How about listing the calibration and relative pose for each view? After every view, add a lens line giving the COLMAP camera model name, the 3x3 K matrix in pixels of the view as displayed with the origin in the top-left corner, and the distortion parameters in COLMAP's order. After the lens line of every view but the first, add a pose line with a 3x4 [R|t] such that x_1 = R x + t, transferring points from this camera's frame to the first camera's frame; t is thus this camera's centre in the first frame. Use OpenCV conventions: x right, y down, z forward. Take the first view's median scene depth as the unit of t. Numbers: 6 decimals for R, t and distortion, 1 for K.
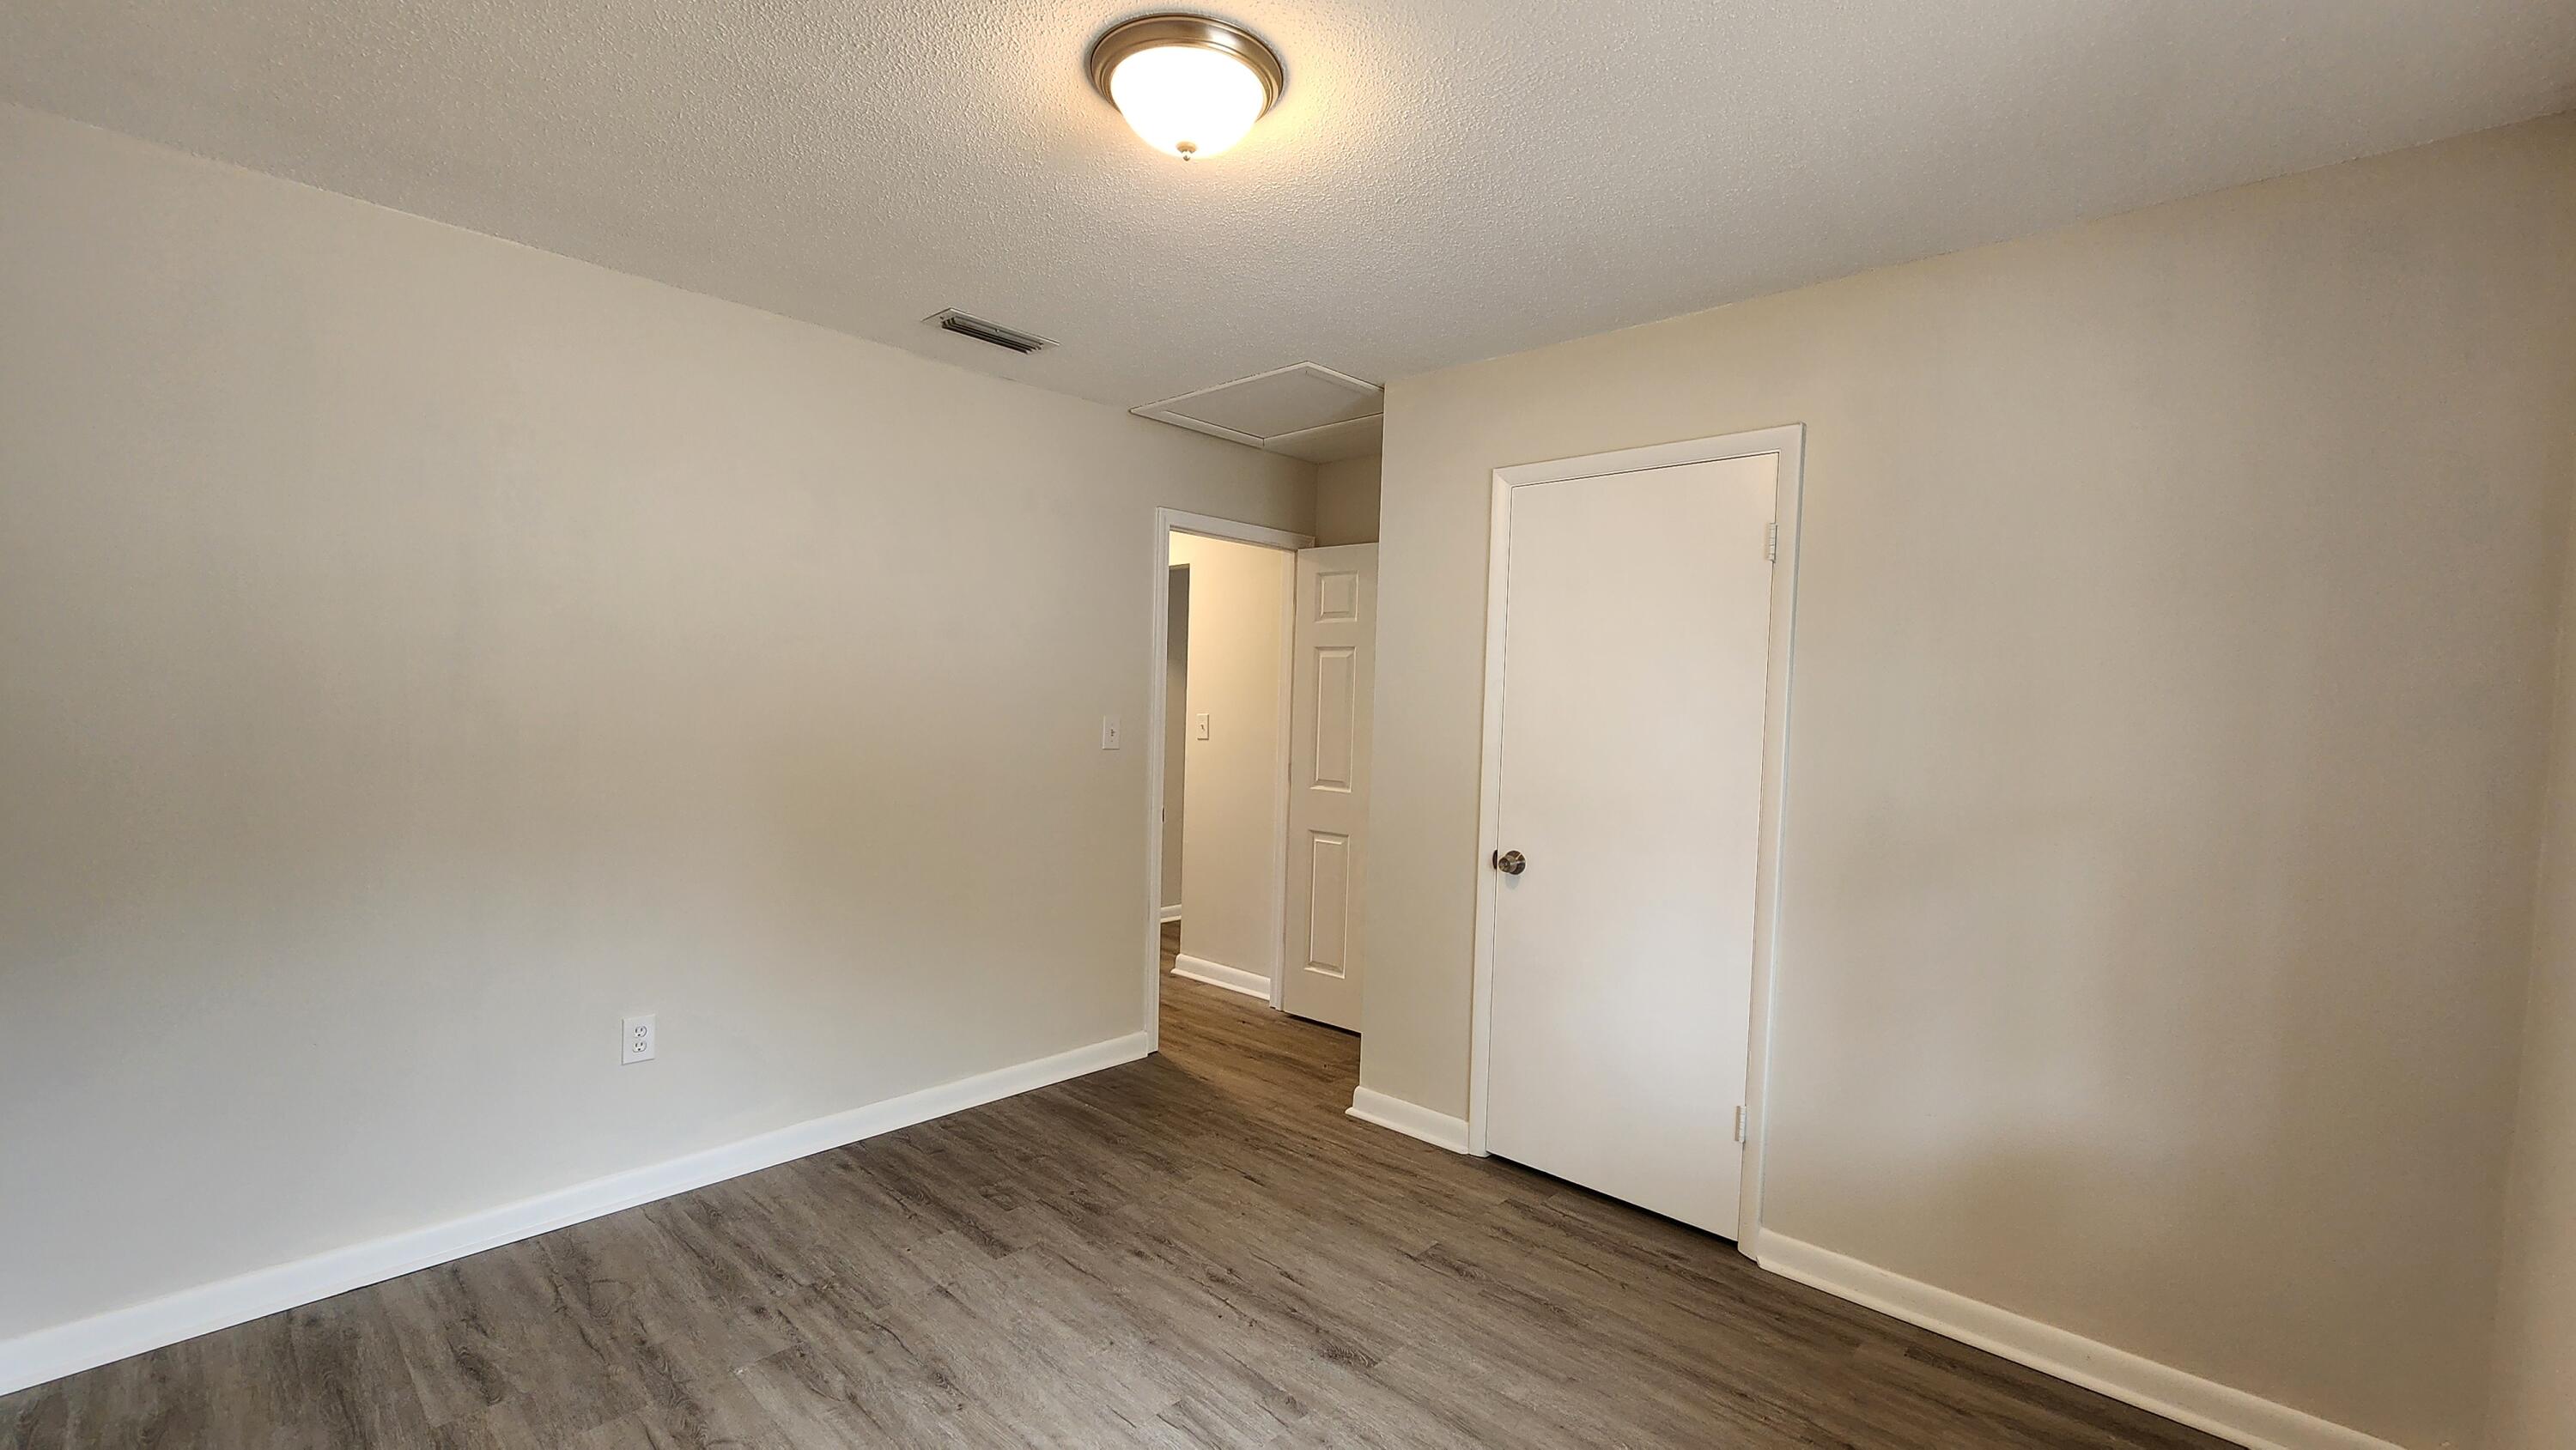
lens RADIAL K [[1062.3, 0, 1296.5], [0, 1062.3, 736.3], [0, 0, 1]] dist [0.000224, -0.000127]
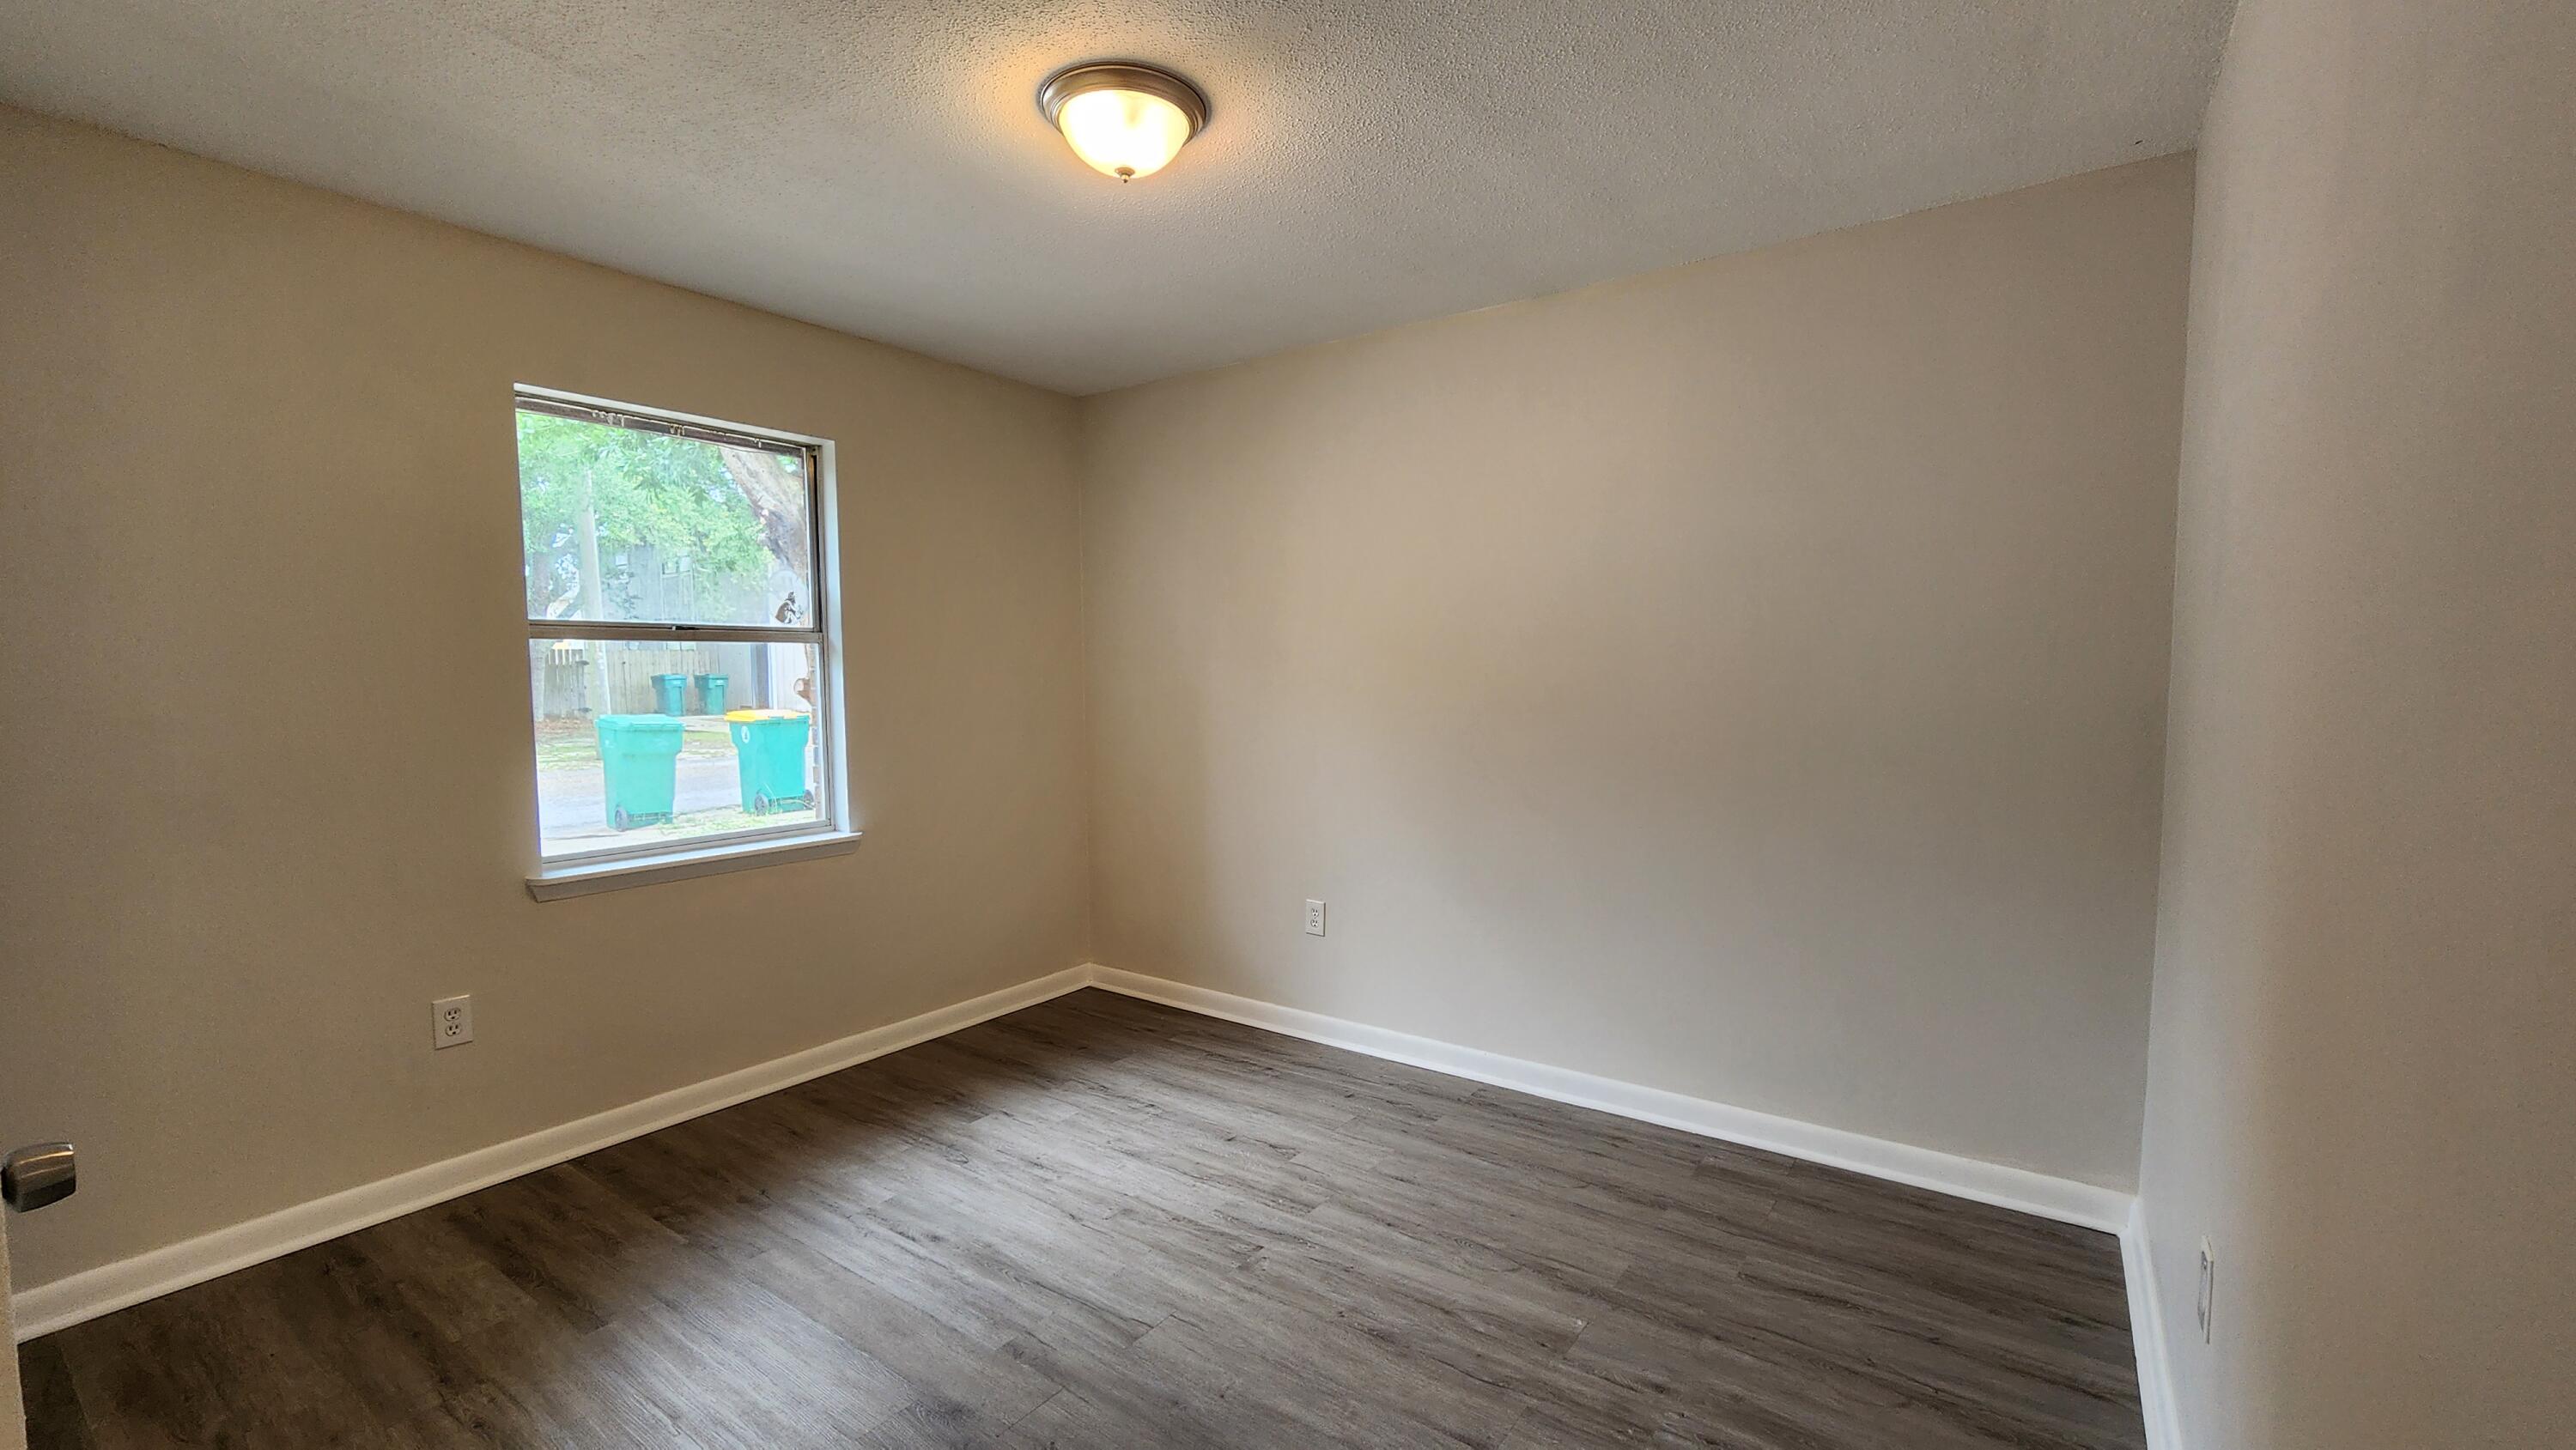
lens RADIAL K [[1062.3, 0, 1296.5], [0, 1062.3, 736.3], [0, 0, 1]] dist [0.000224, -0.000127]
pose [[-0.991323, -0.015460, -0.130536, -0.119659], [-0.027730, 0.995307, 0.092710, -0.036289], [0.128490, 0.095526, -0.987099, 1.890721]]
